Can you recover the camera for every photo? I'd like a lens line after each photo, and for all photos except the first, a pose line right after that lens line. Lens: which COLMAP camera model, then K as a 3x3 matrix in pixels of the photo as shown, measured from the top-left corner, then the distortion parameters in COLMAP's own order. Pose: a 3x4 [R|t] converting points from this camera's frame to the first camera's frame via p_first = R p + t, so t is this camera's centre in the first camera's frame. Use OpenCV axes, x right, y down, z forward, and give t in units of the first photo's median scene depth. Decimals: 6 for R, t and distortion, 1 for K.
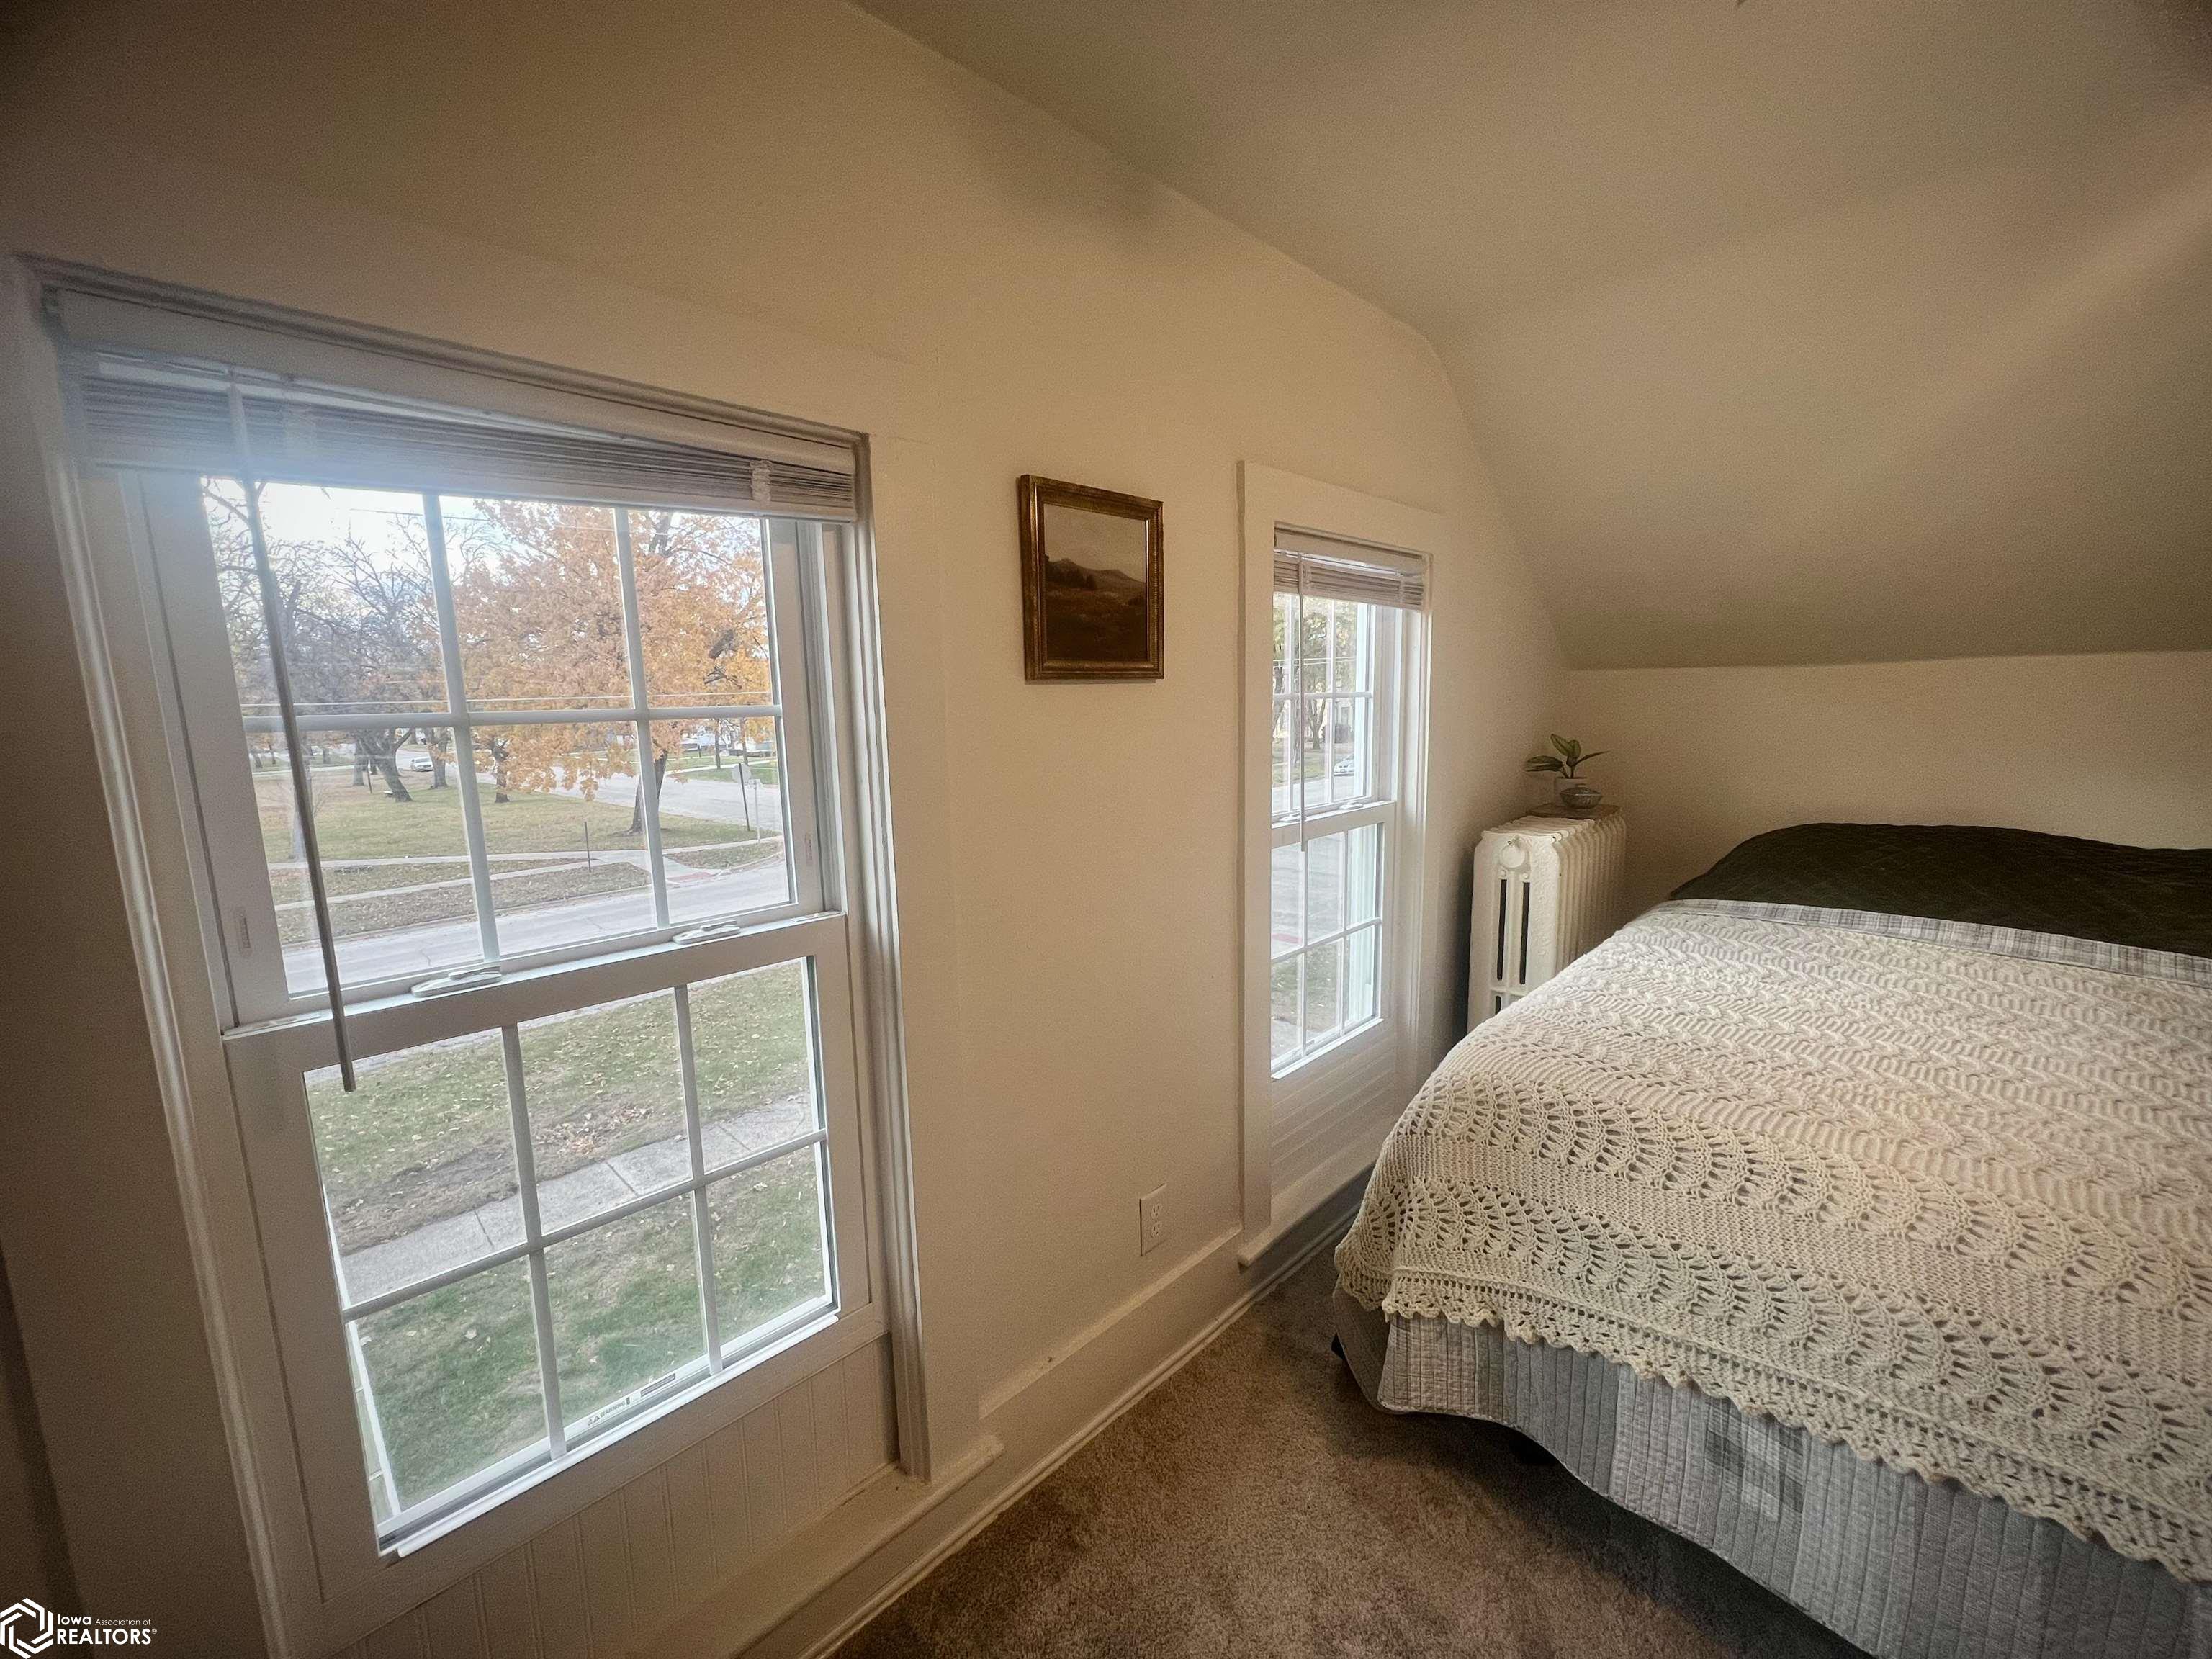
lens RADIAL K [[884.3, 0, 1111.5], [0, 884.3, 834.9], [0, 0, 1]] dist [0.000411, 0.000017]
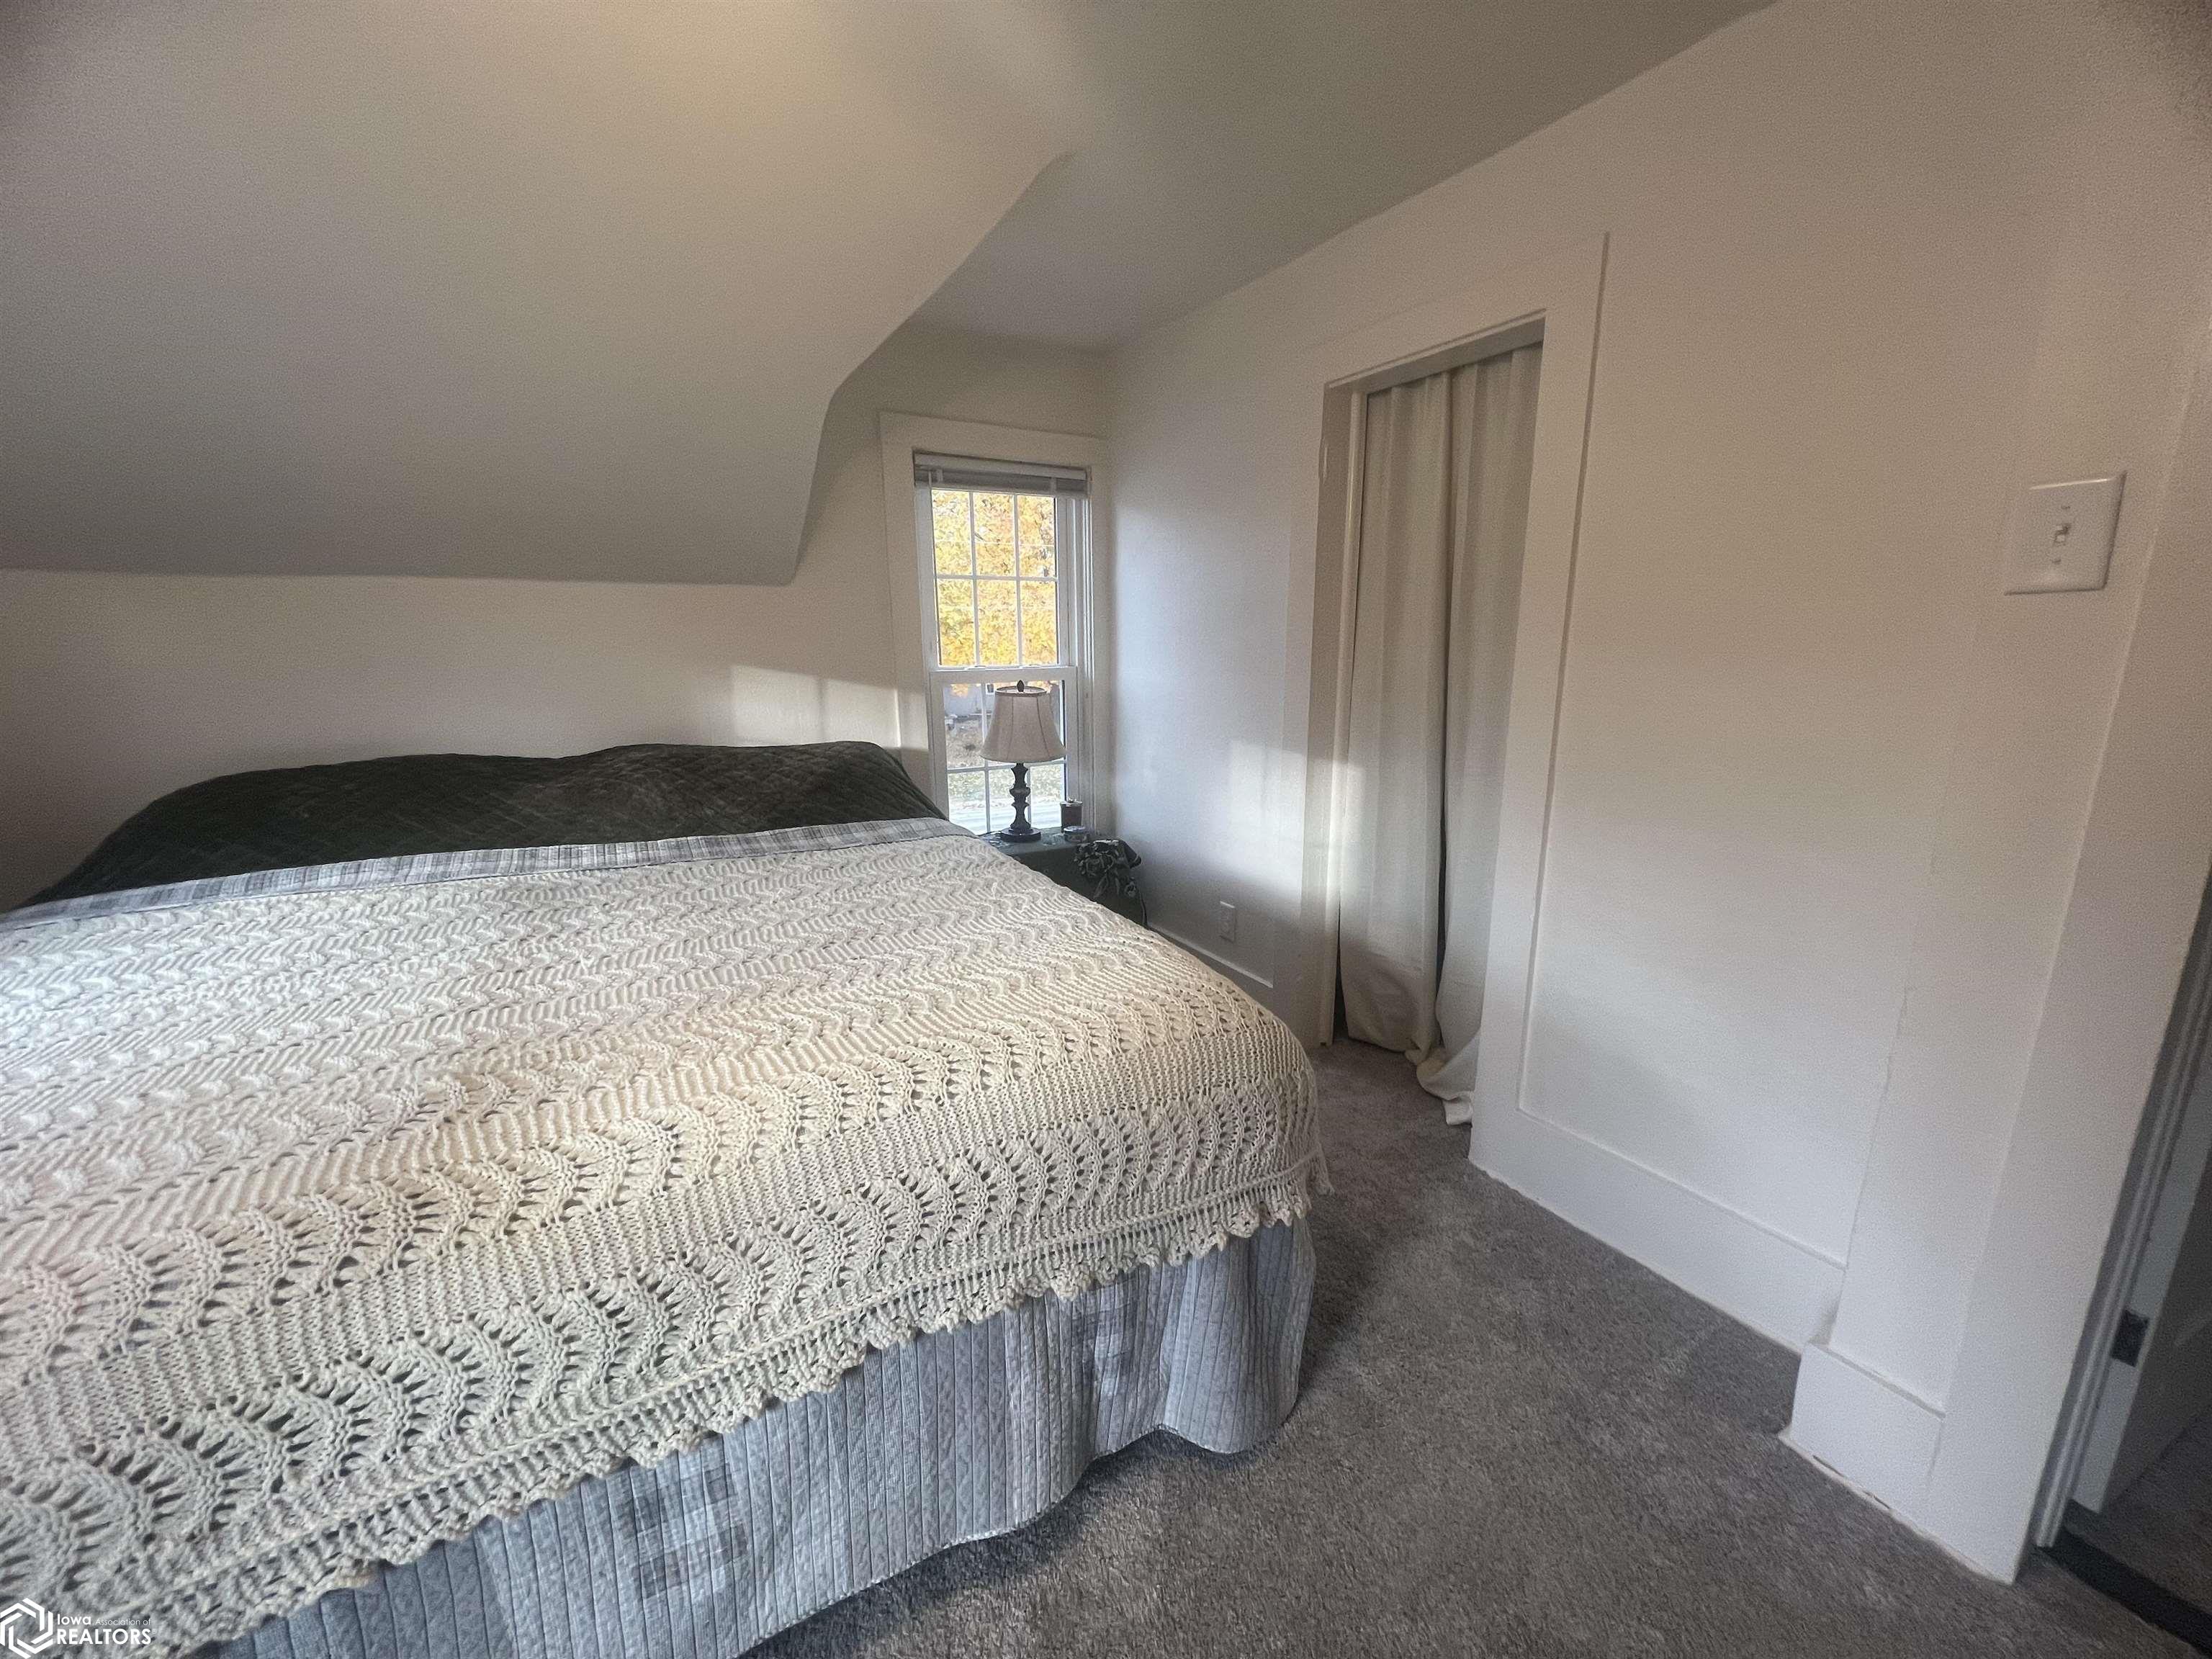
lens RADIAL K [[884.3, 0, 1101.8], [0, 884.3, 832.4], [0, 0, 1]] dist [0.000411, 0.000017]
pose [[0.268541, -0.187240, 0.944895, 0.304397], [0.152002, 0.976874, 0.150377, 0.048661], [-0.951200, 0.103244, 0.290792, 0.023317]]
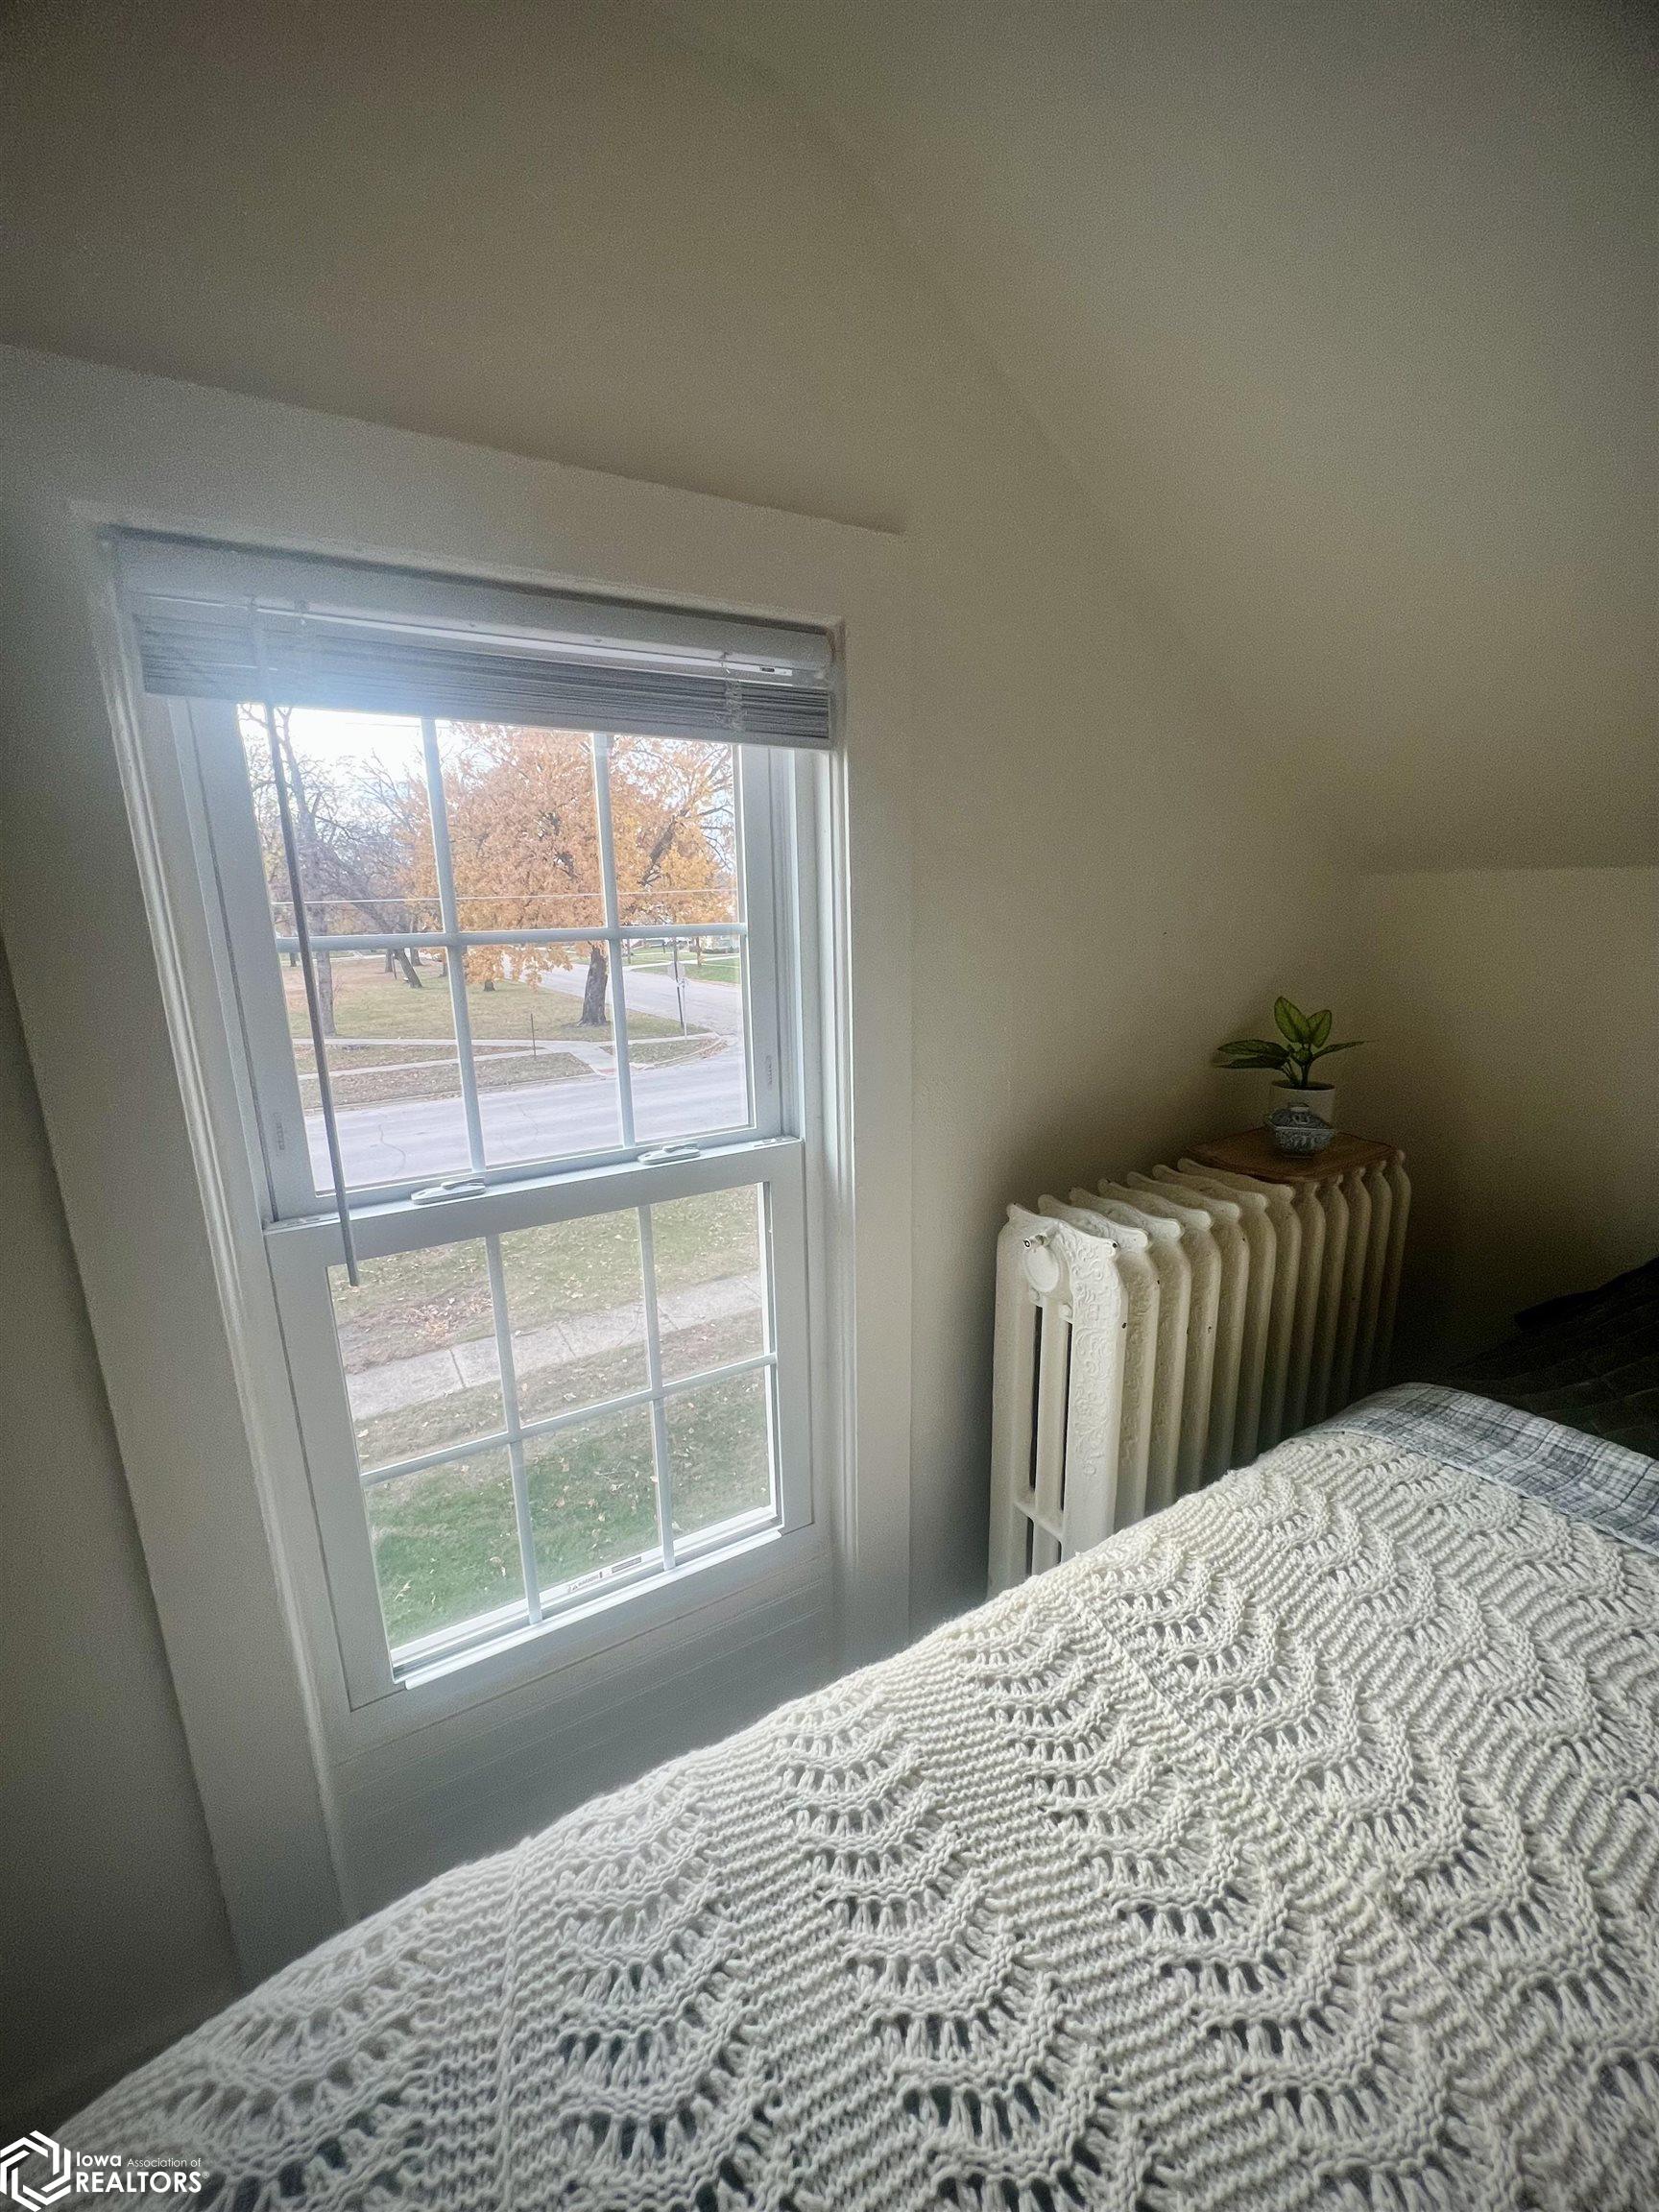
lens RADIAL K [[884.3, 0, 836.7], [0, 884.3, 1107.7], [0, 0, 1]] dist [0.000411, 0.000017]
pose [[0.964881, 0.064761, -0.254578, 0.551372], [-0.044221, 0.995348, 0.085600, -0.118097], [0.258937, -0.071336, 0.963256, 0.609576]]
